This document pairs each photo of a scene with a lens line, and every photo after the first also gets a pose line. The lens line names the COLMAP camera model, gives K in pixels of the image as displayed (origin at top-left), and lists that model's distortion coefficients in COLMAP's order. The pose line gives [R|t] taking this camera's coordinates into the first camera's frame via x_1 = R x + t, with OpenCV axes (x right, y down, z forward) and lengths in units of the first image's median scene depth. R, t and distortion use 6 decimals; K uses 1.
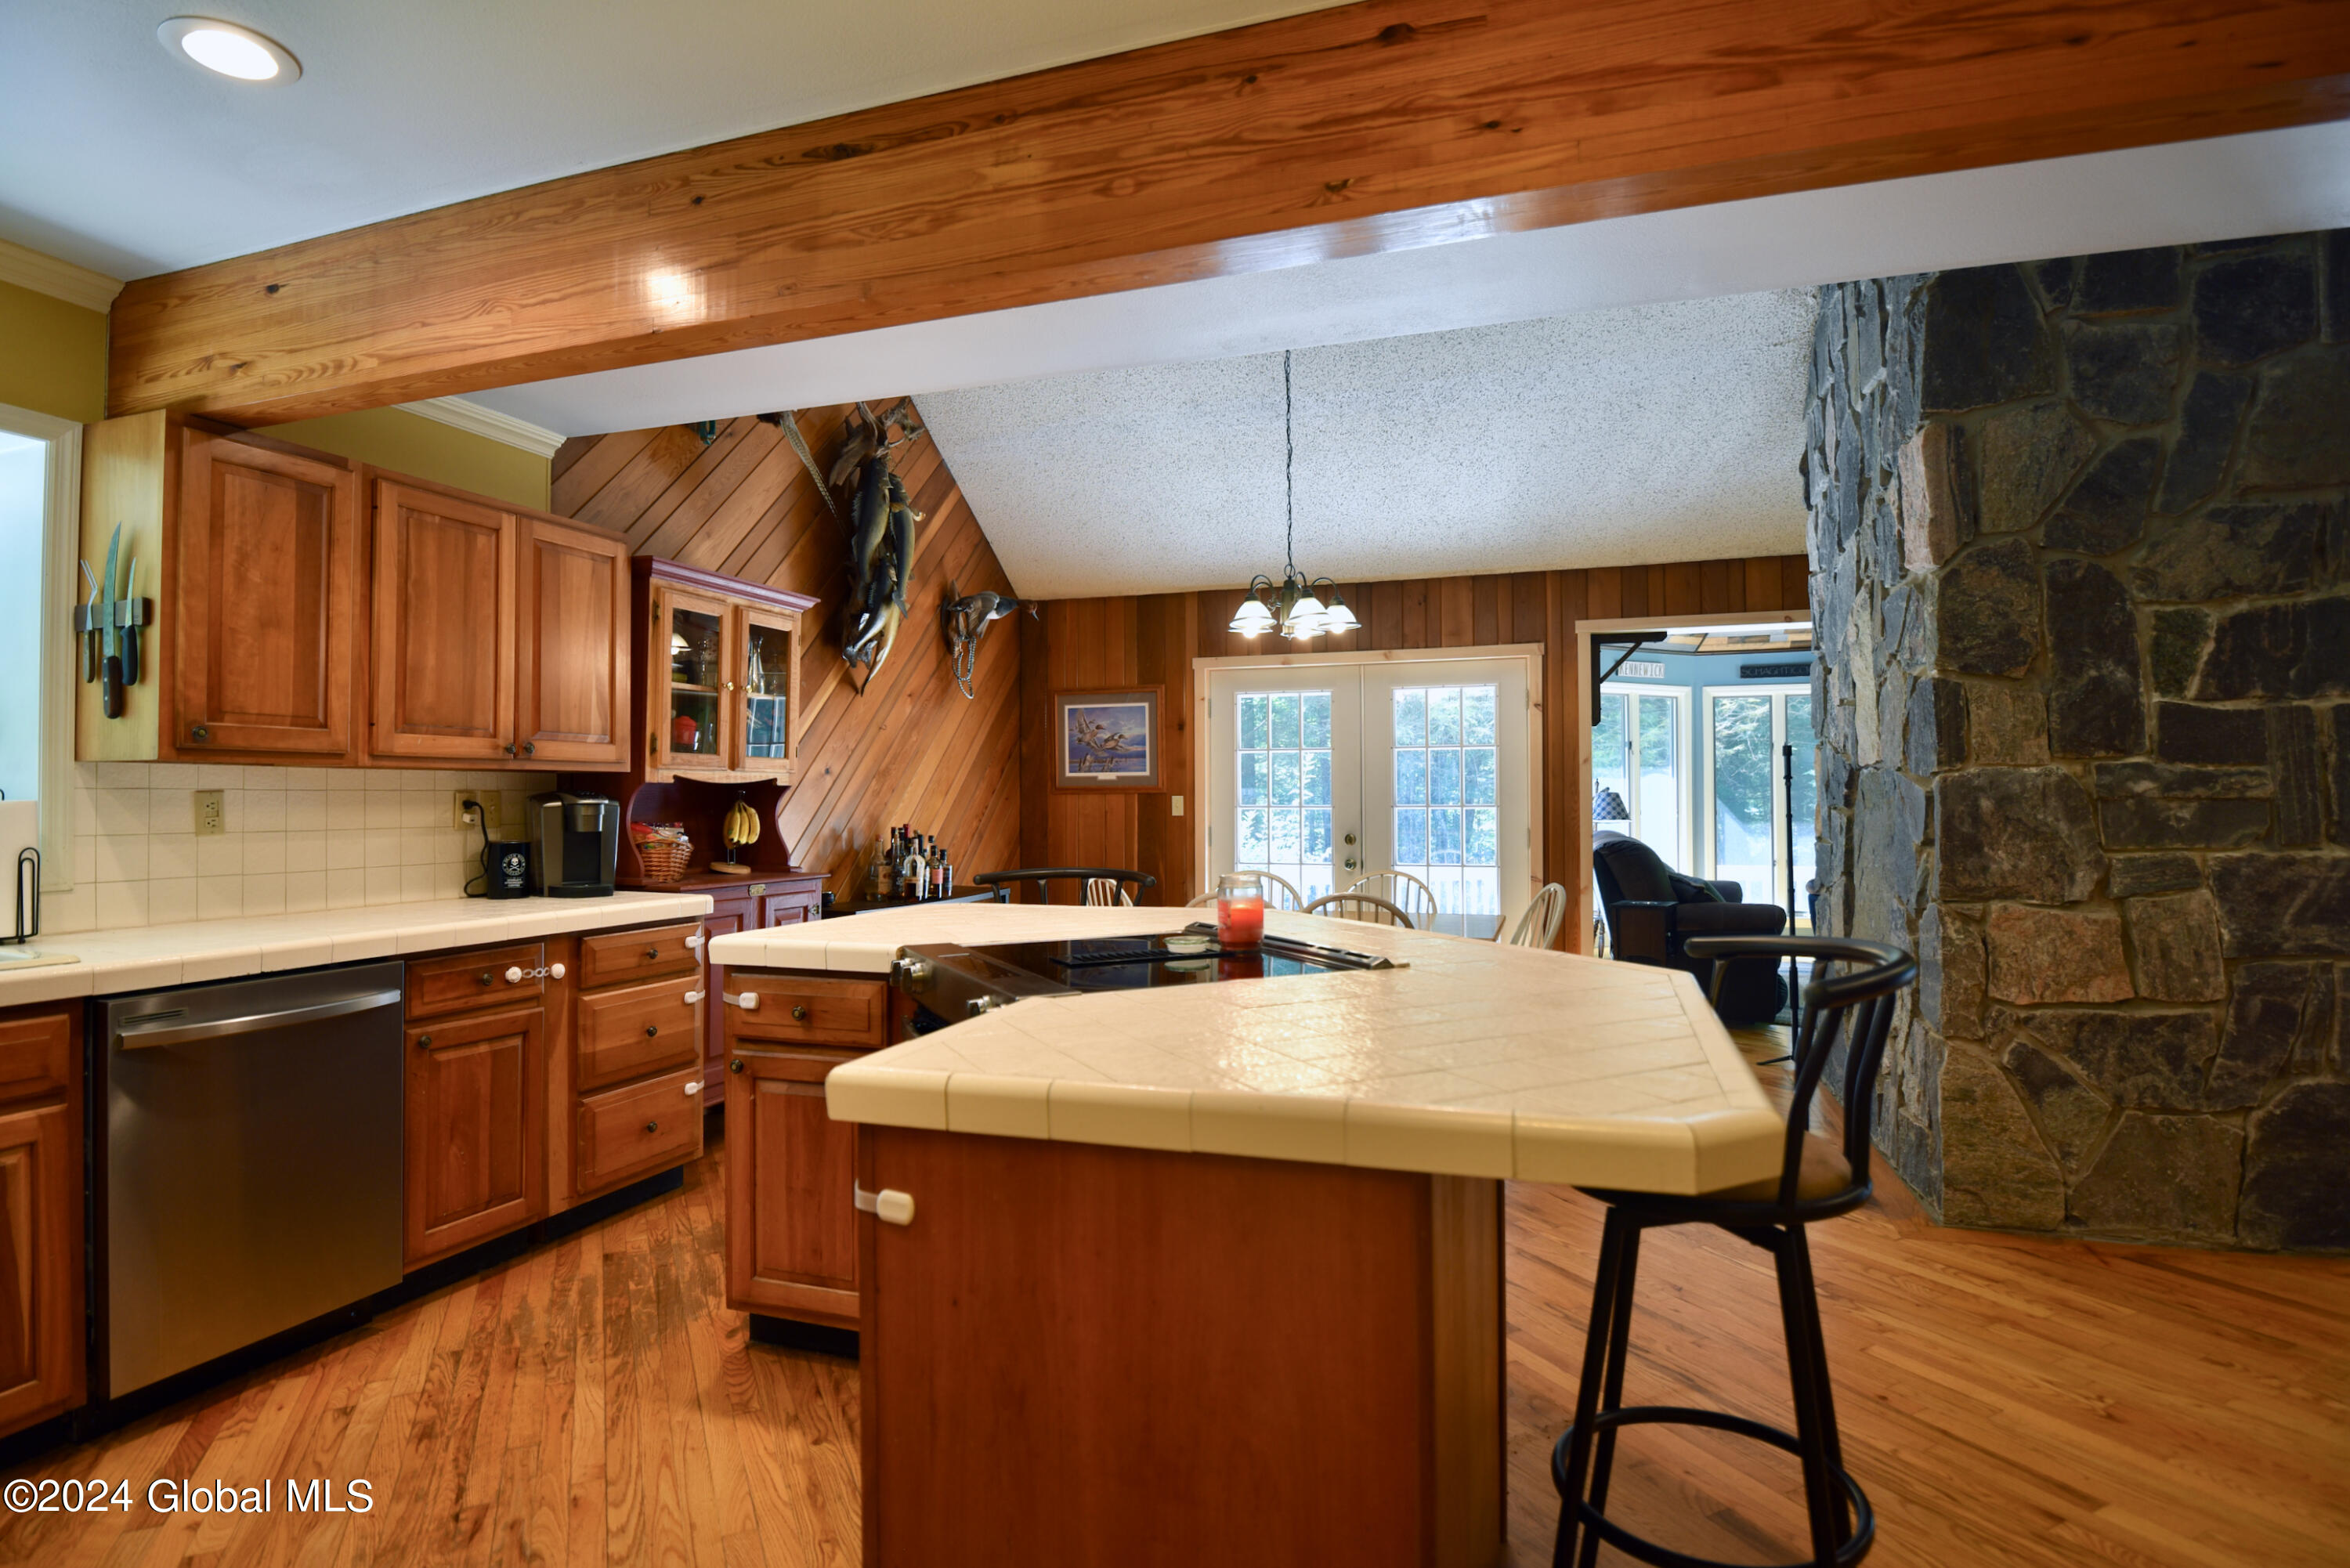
lens RADIAL K [[1182.7, 0, 1184.6], [0, 1182.7, 778.5], [0, 0, 1]] dist [-0.019904, -0.009569]
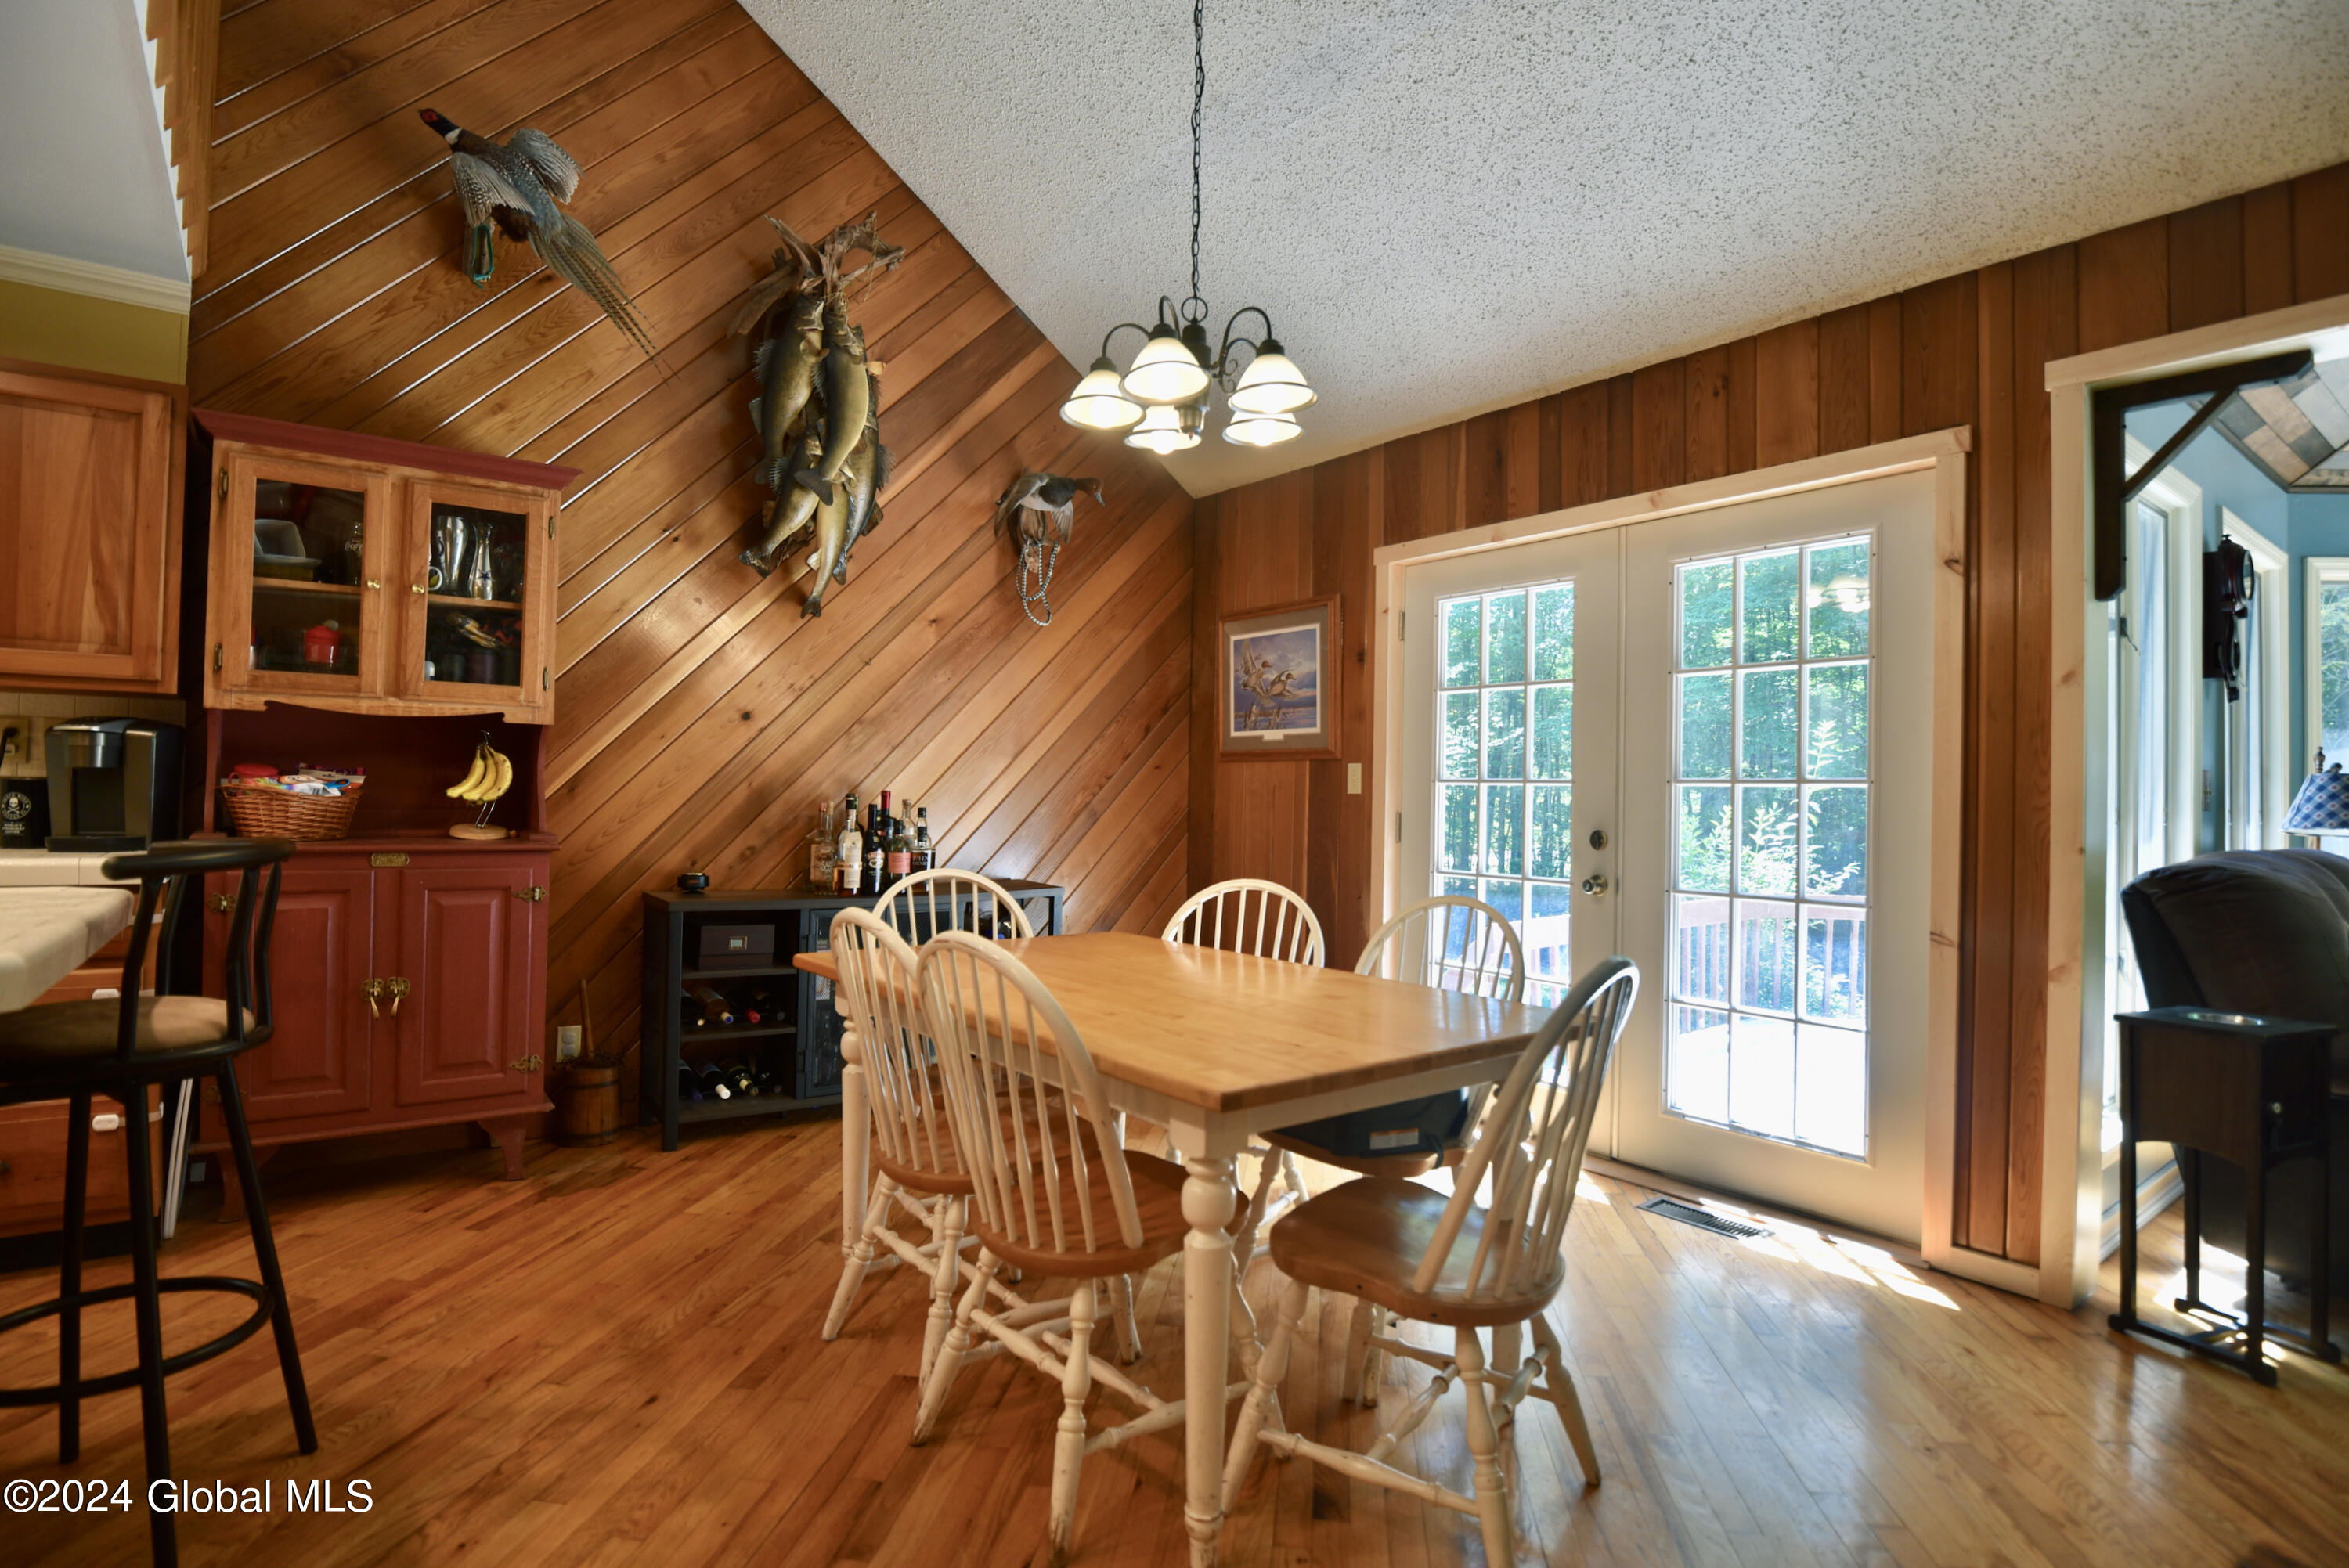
lens RADIAL K [[1169.1, 0, 1183.6], [0, 1169.1, 781.7], [0, 0, 1]] dist [-0.021391, -0.006028]
pose [[0.831380, 0.012381, -0.555567, 0.569683], [-0.011268, 0.999922, 0.005421, 0.046972], [0.555590, 0.001753, 0.831454, 0.865264]]
